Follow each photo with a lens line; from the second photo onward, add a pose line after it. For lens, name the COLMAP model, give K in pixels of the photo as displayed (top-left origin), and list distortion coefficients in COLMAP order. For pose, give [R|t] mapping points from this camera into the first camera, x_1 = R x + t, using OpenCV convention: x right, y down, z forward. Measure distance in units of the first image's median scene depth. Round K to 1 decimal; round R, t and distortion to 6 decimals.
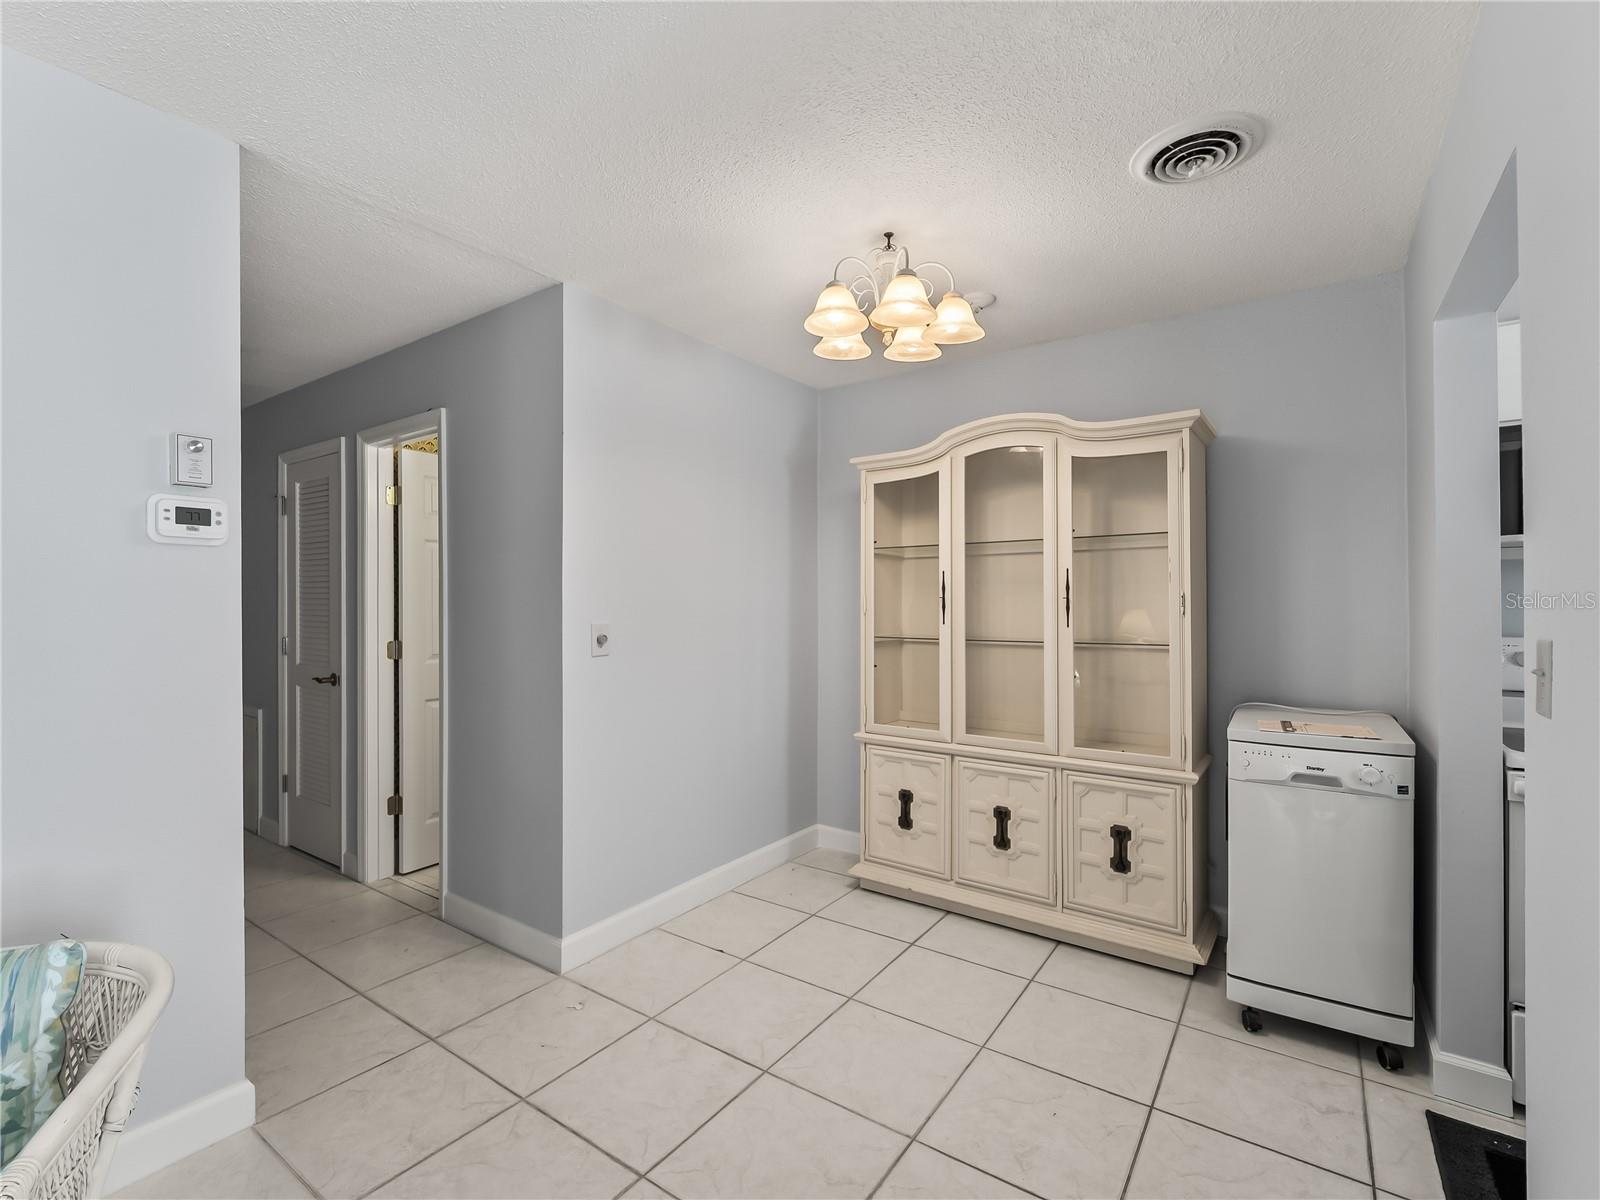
lens RADIAL K [[727.9, 0, 801.4], [0, 727.9, 606.8], [0, 0, 1]] dist [0.000142, -0.000419]
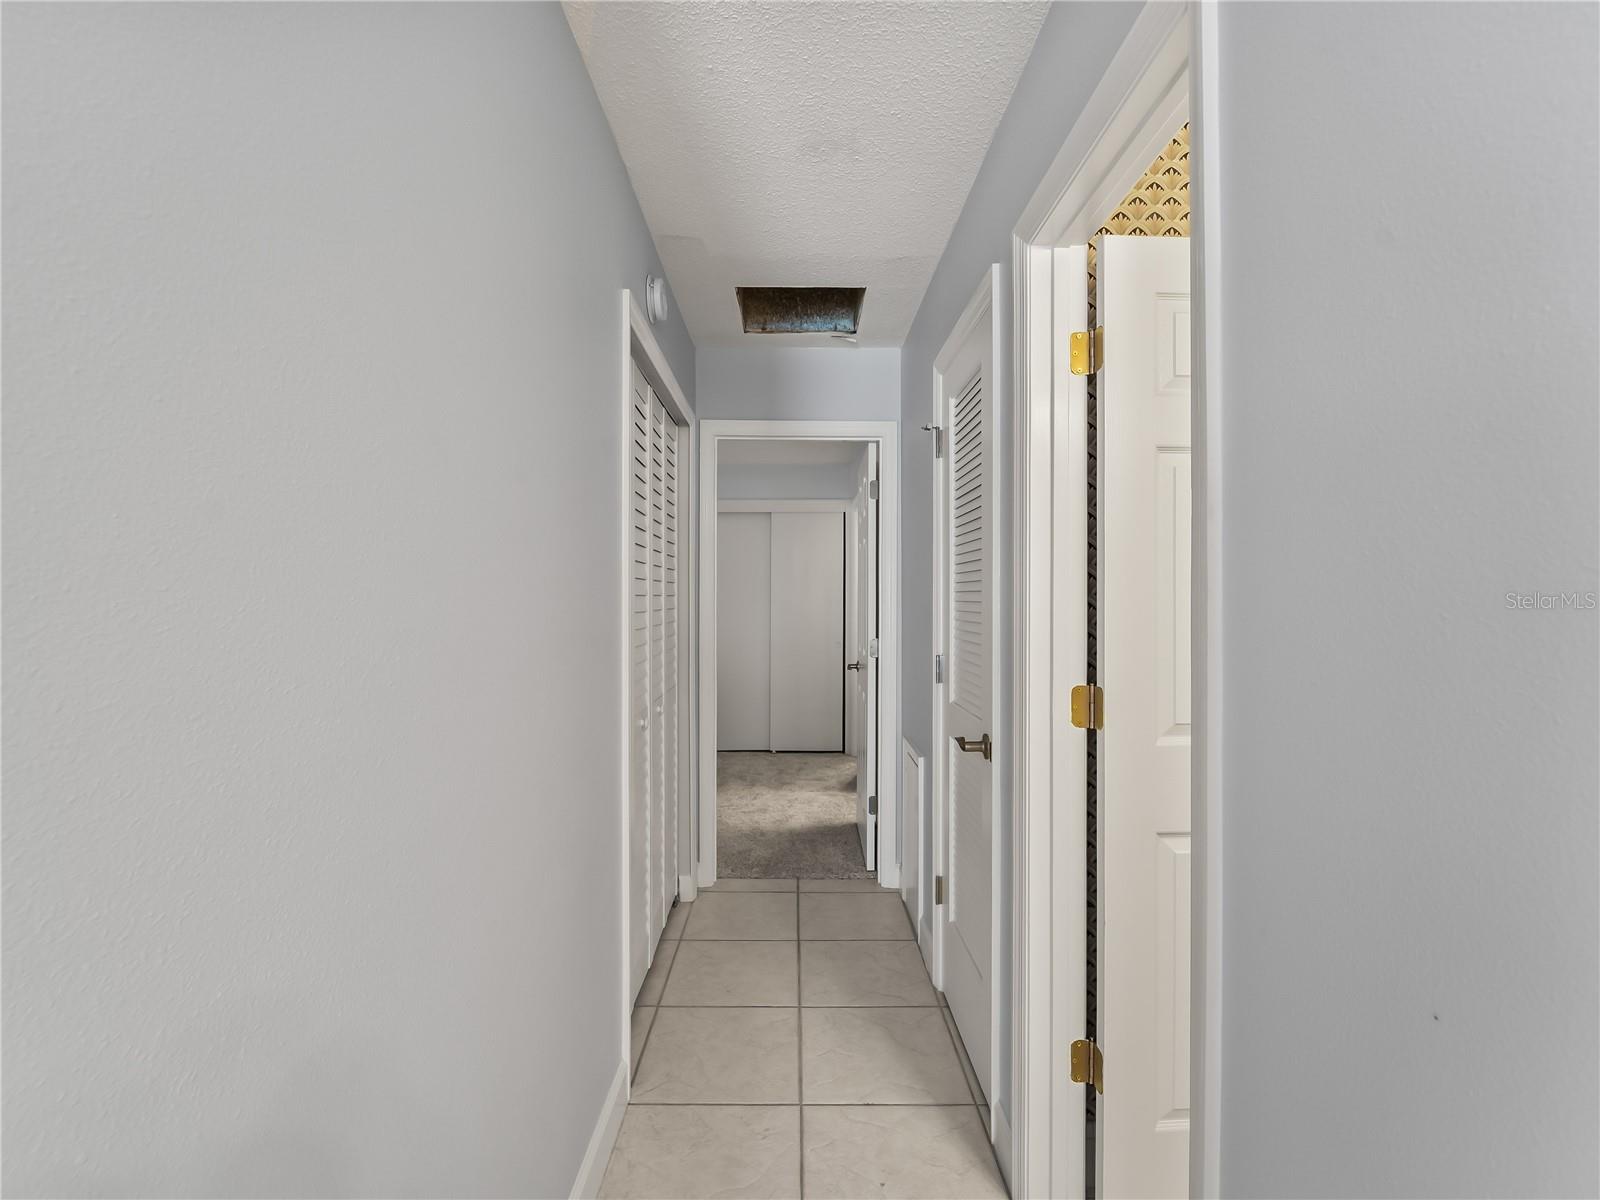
lens RADIAL K [[727.9, 0, 801.4], [0, 727.9, 606.8], [0, 0, 1]] dist [0.000142, -0.000419]
pose [[0.580717, 0.003967, -0.814096, -0.297712], [-0.003848, 0.999990, 0.002128, -0.000751], [0.814097, 0.001897, 0.580726, 0.595312]]
